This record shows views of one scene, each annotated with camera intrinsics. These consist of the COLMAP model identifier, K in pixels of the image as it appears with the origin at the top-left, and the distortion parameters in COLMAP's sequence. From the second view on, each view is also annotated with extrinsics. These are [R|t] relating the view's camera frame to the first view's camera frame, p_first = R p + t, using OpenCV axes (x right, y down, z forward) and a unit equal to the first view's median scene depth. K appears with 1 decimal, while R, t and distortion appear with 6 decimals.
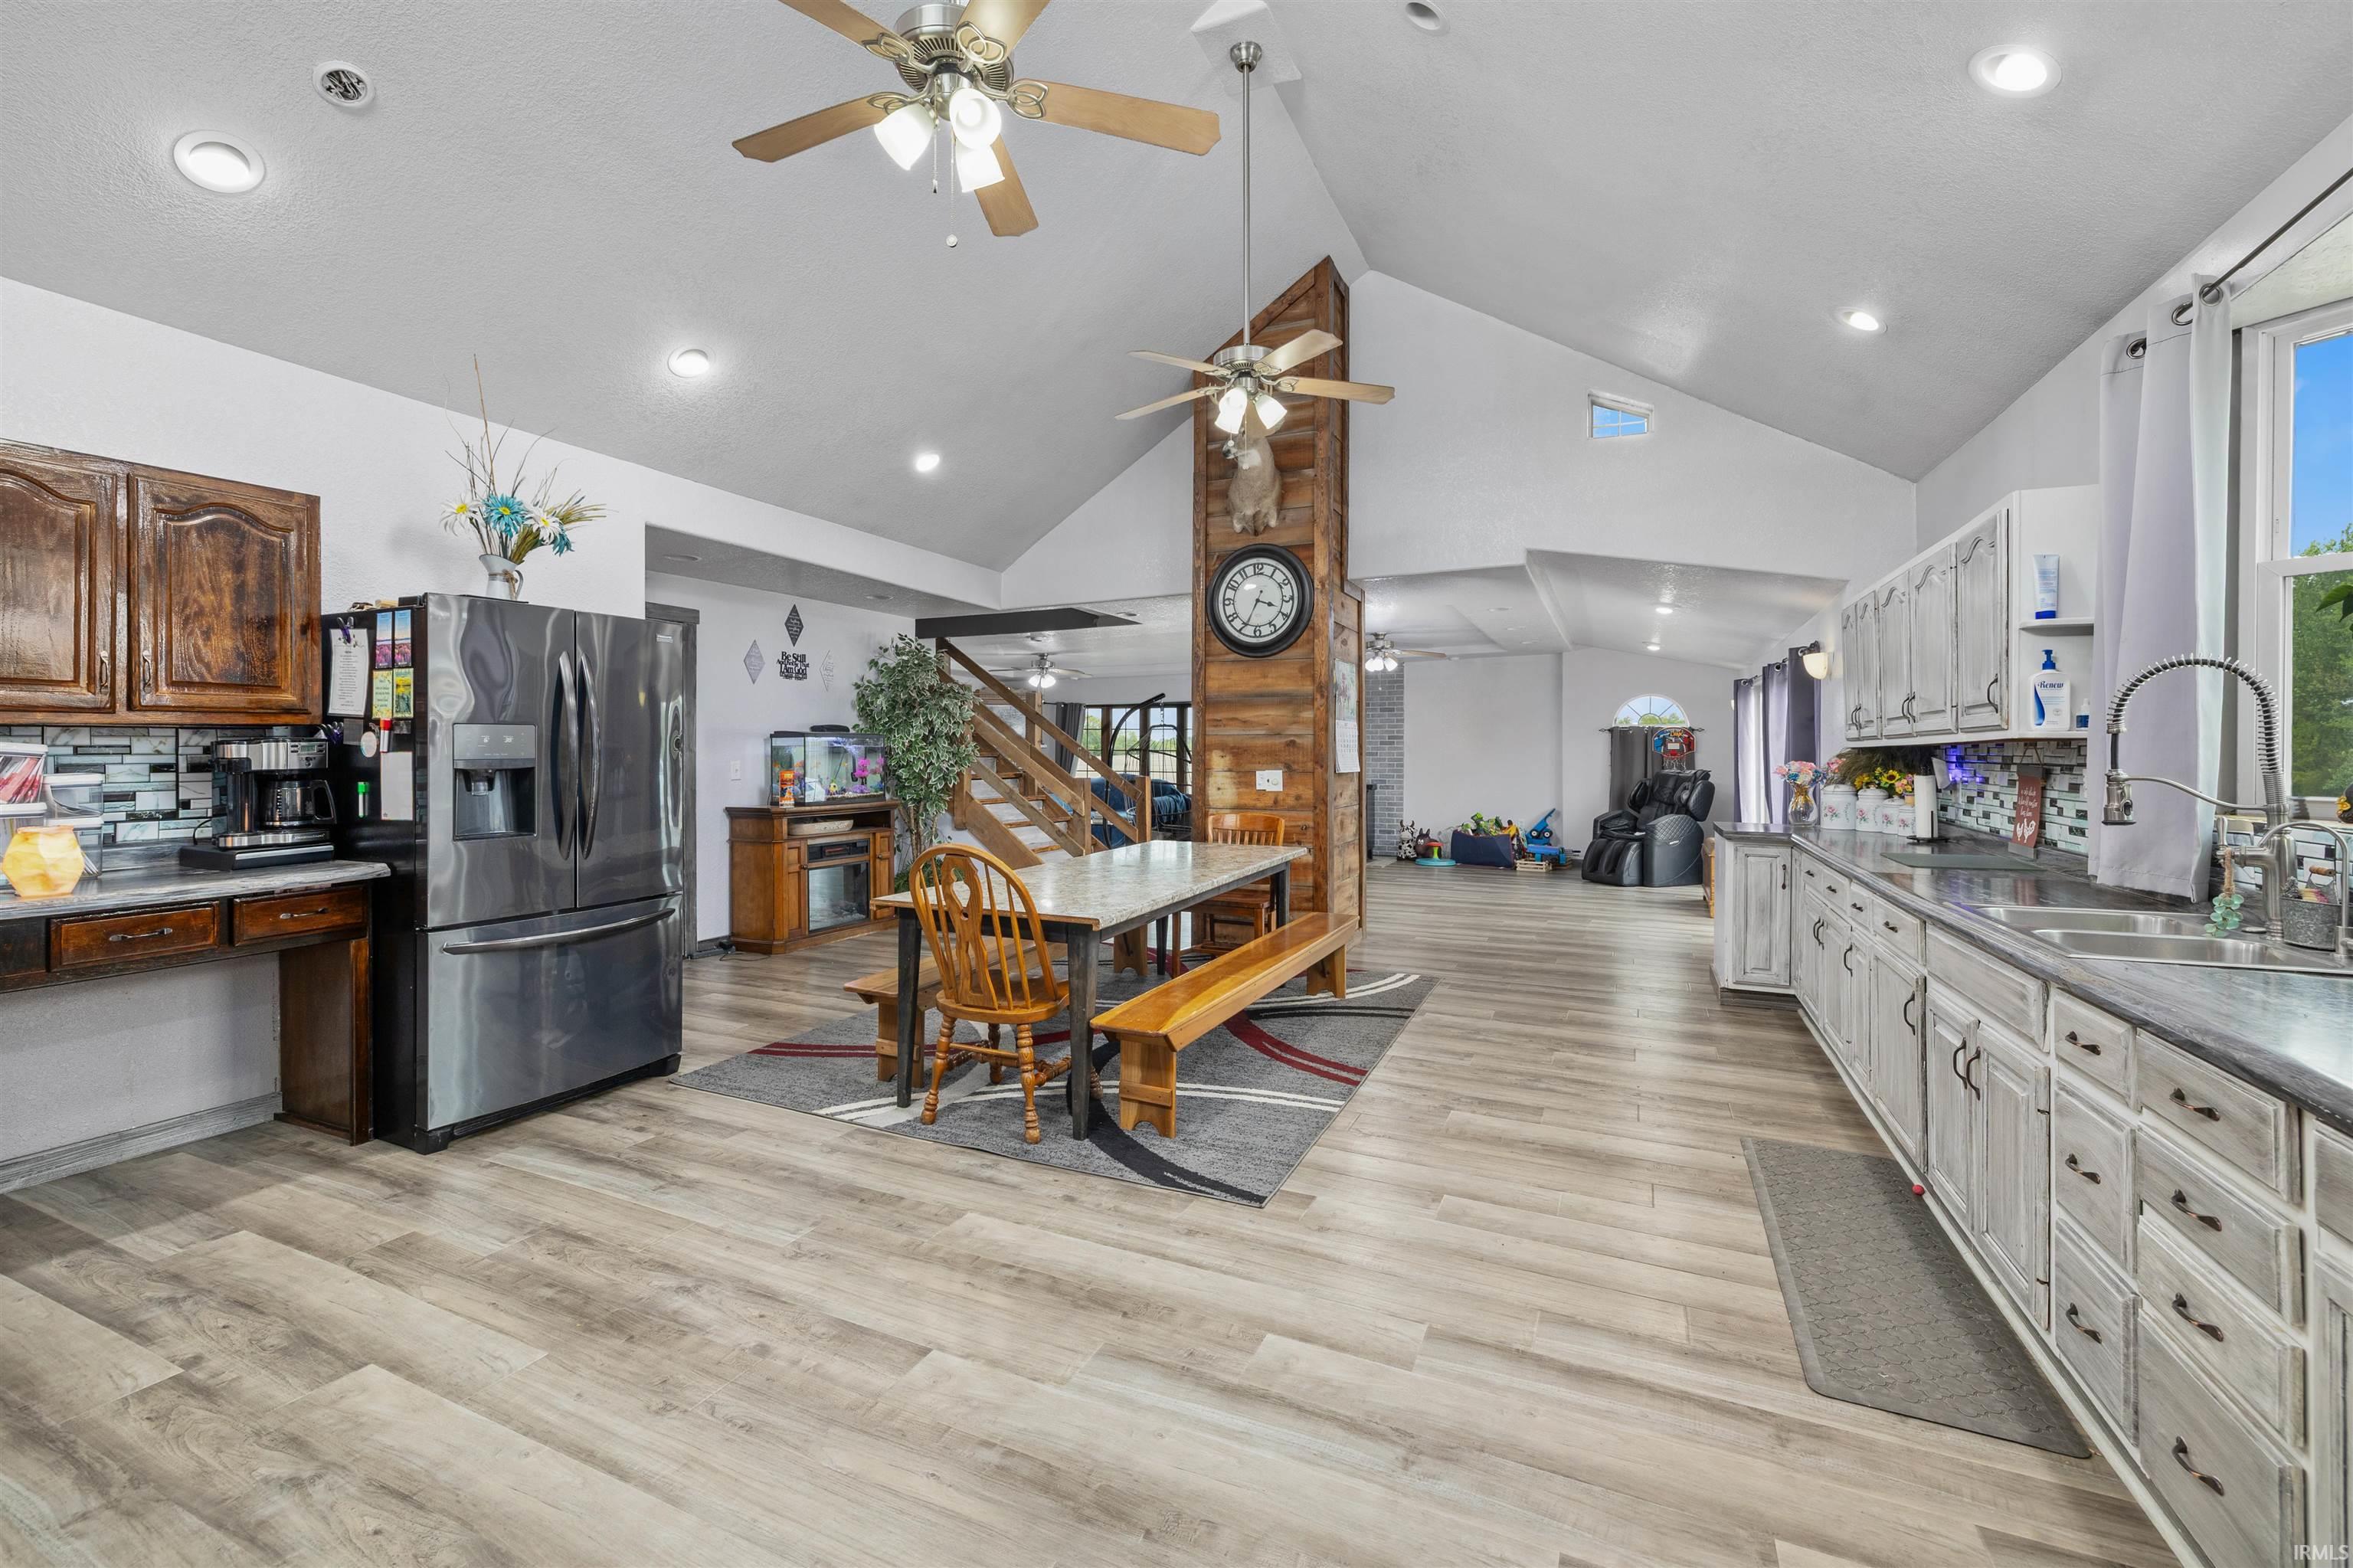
lens RADIAL K [[999.7, 0, 1164.6], [0, 999.7, 741.1], [0, 0, 1]] dist [-0.000811, 0.000196]
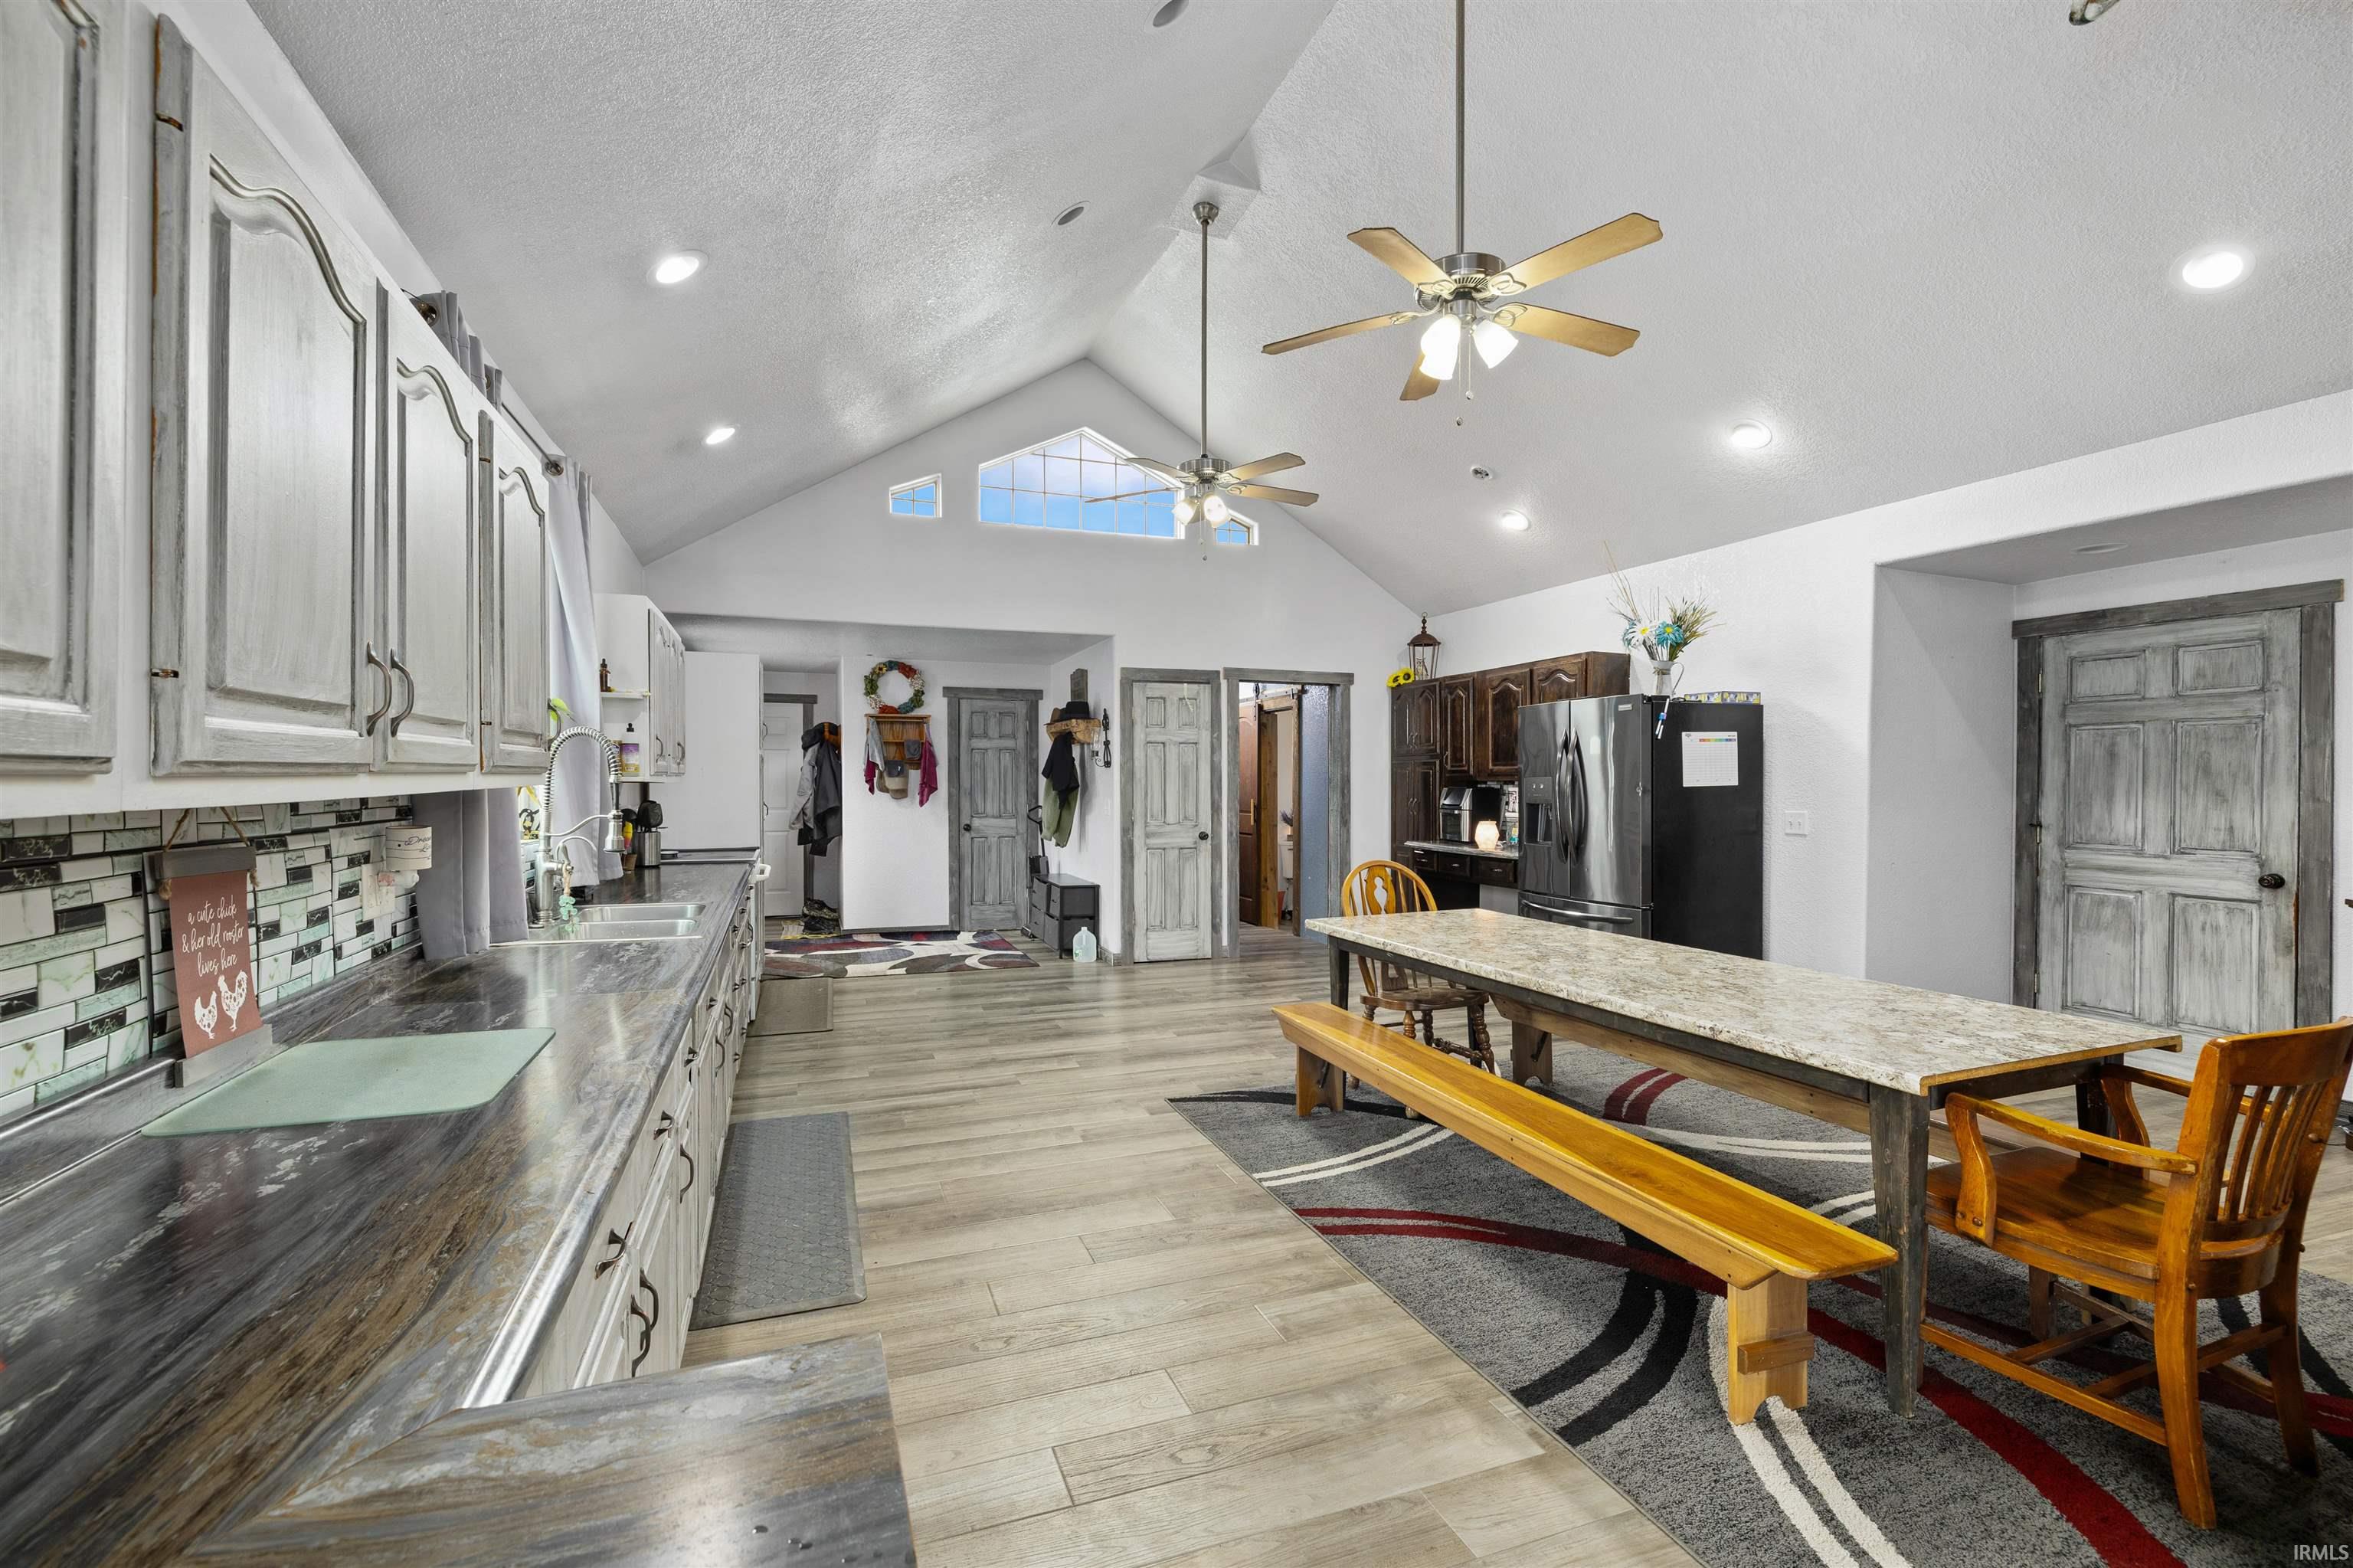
lens RADIAL K [[999.7, 0, 1161.7], [0, 999.7, 794.6], [0, 0, 1]] dist [-0.000811, 0.000196]
pose [[-0.709143, 0.004359, -0.705051, 0.874684], [0.001515, 0.999988, 0.004660, 0.001596], [0.705063, 0.002237, -0.709141, 1.556560]]
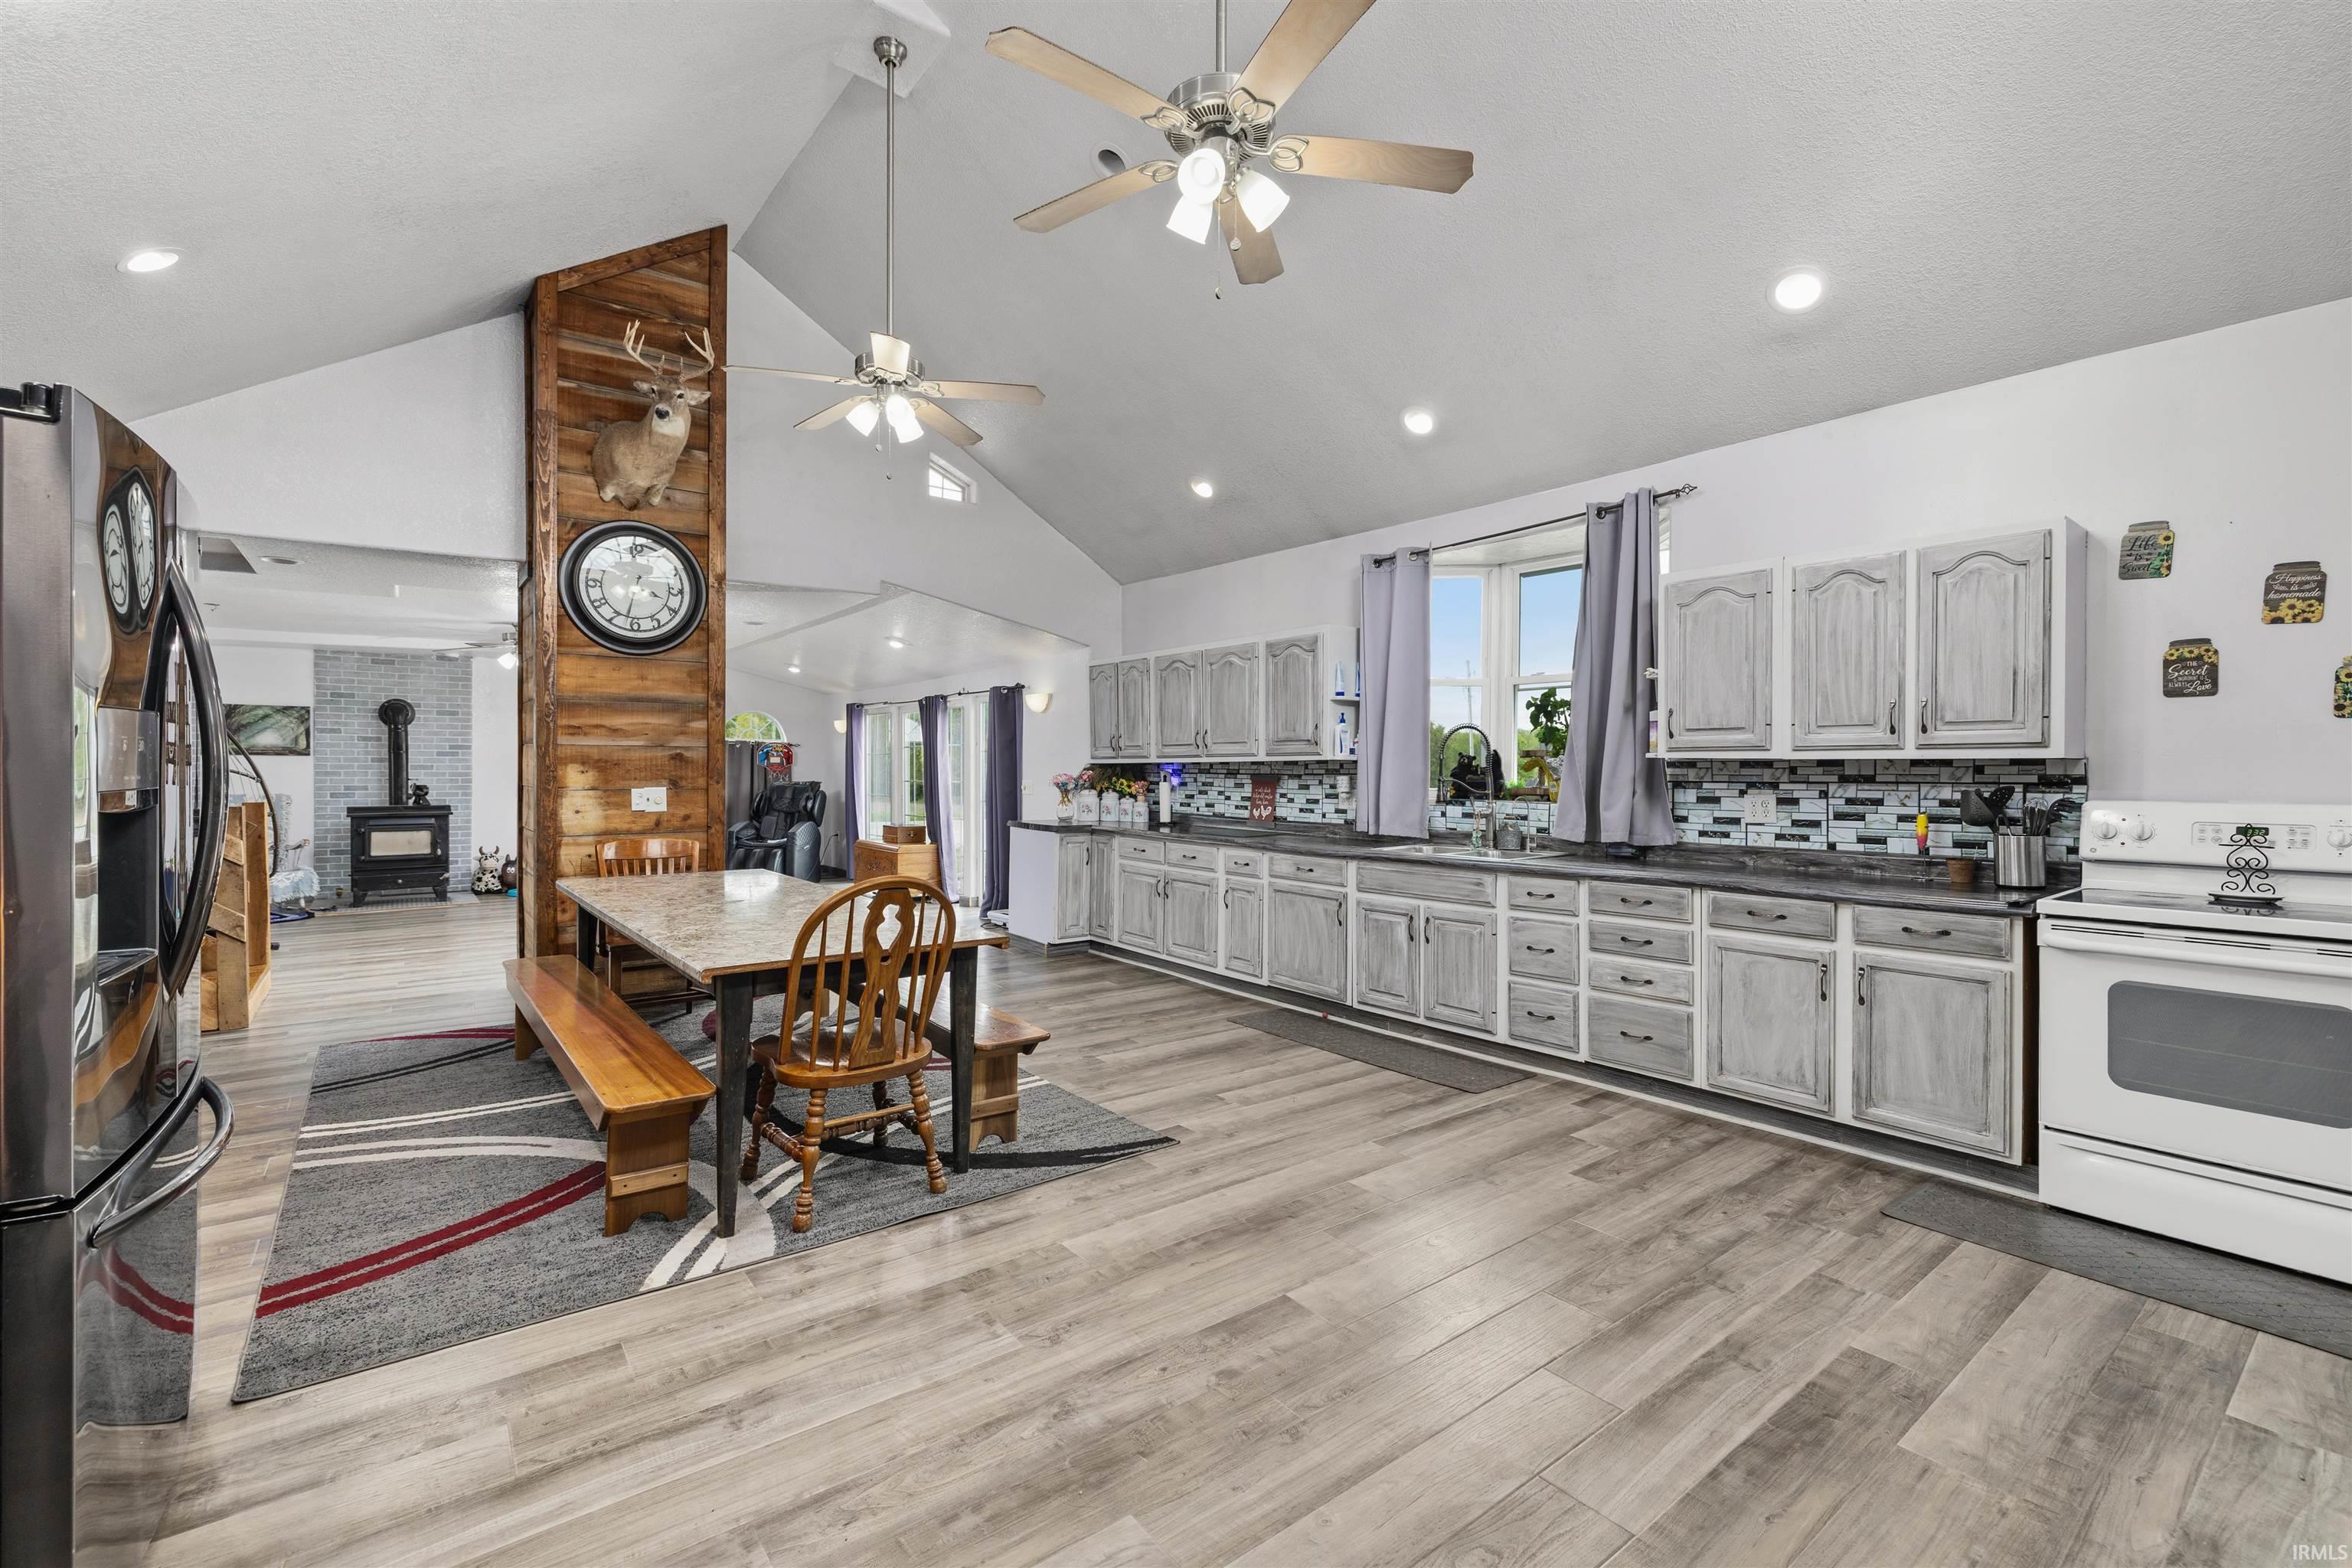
lens RADIAL K [[999.2, 0, 1162.4], [0, 999.2, 769.8], [0, 0, 1]] dist [-0.000811, 0.000196]
pose [[0.466035, -0.002980, 0.884761, -0.748185], [-0.011927, 0.999882, 0.009650, 0.000686], [-0.884686, -0.015050, 0.465945, 0.345743]]
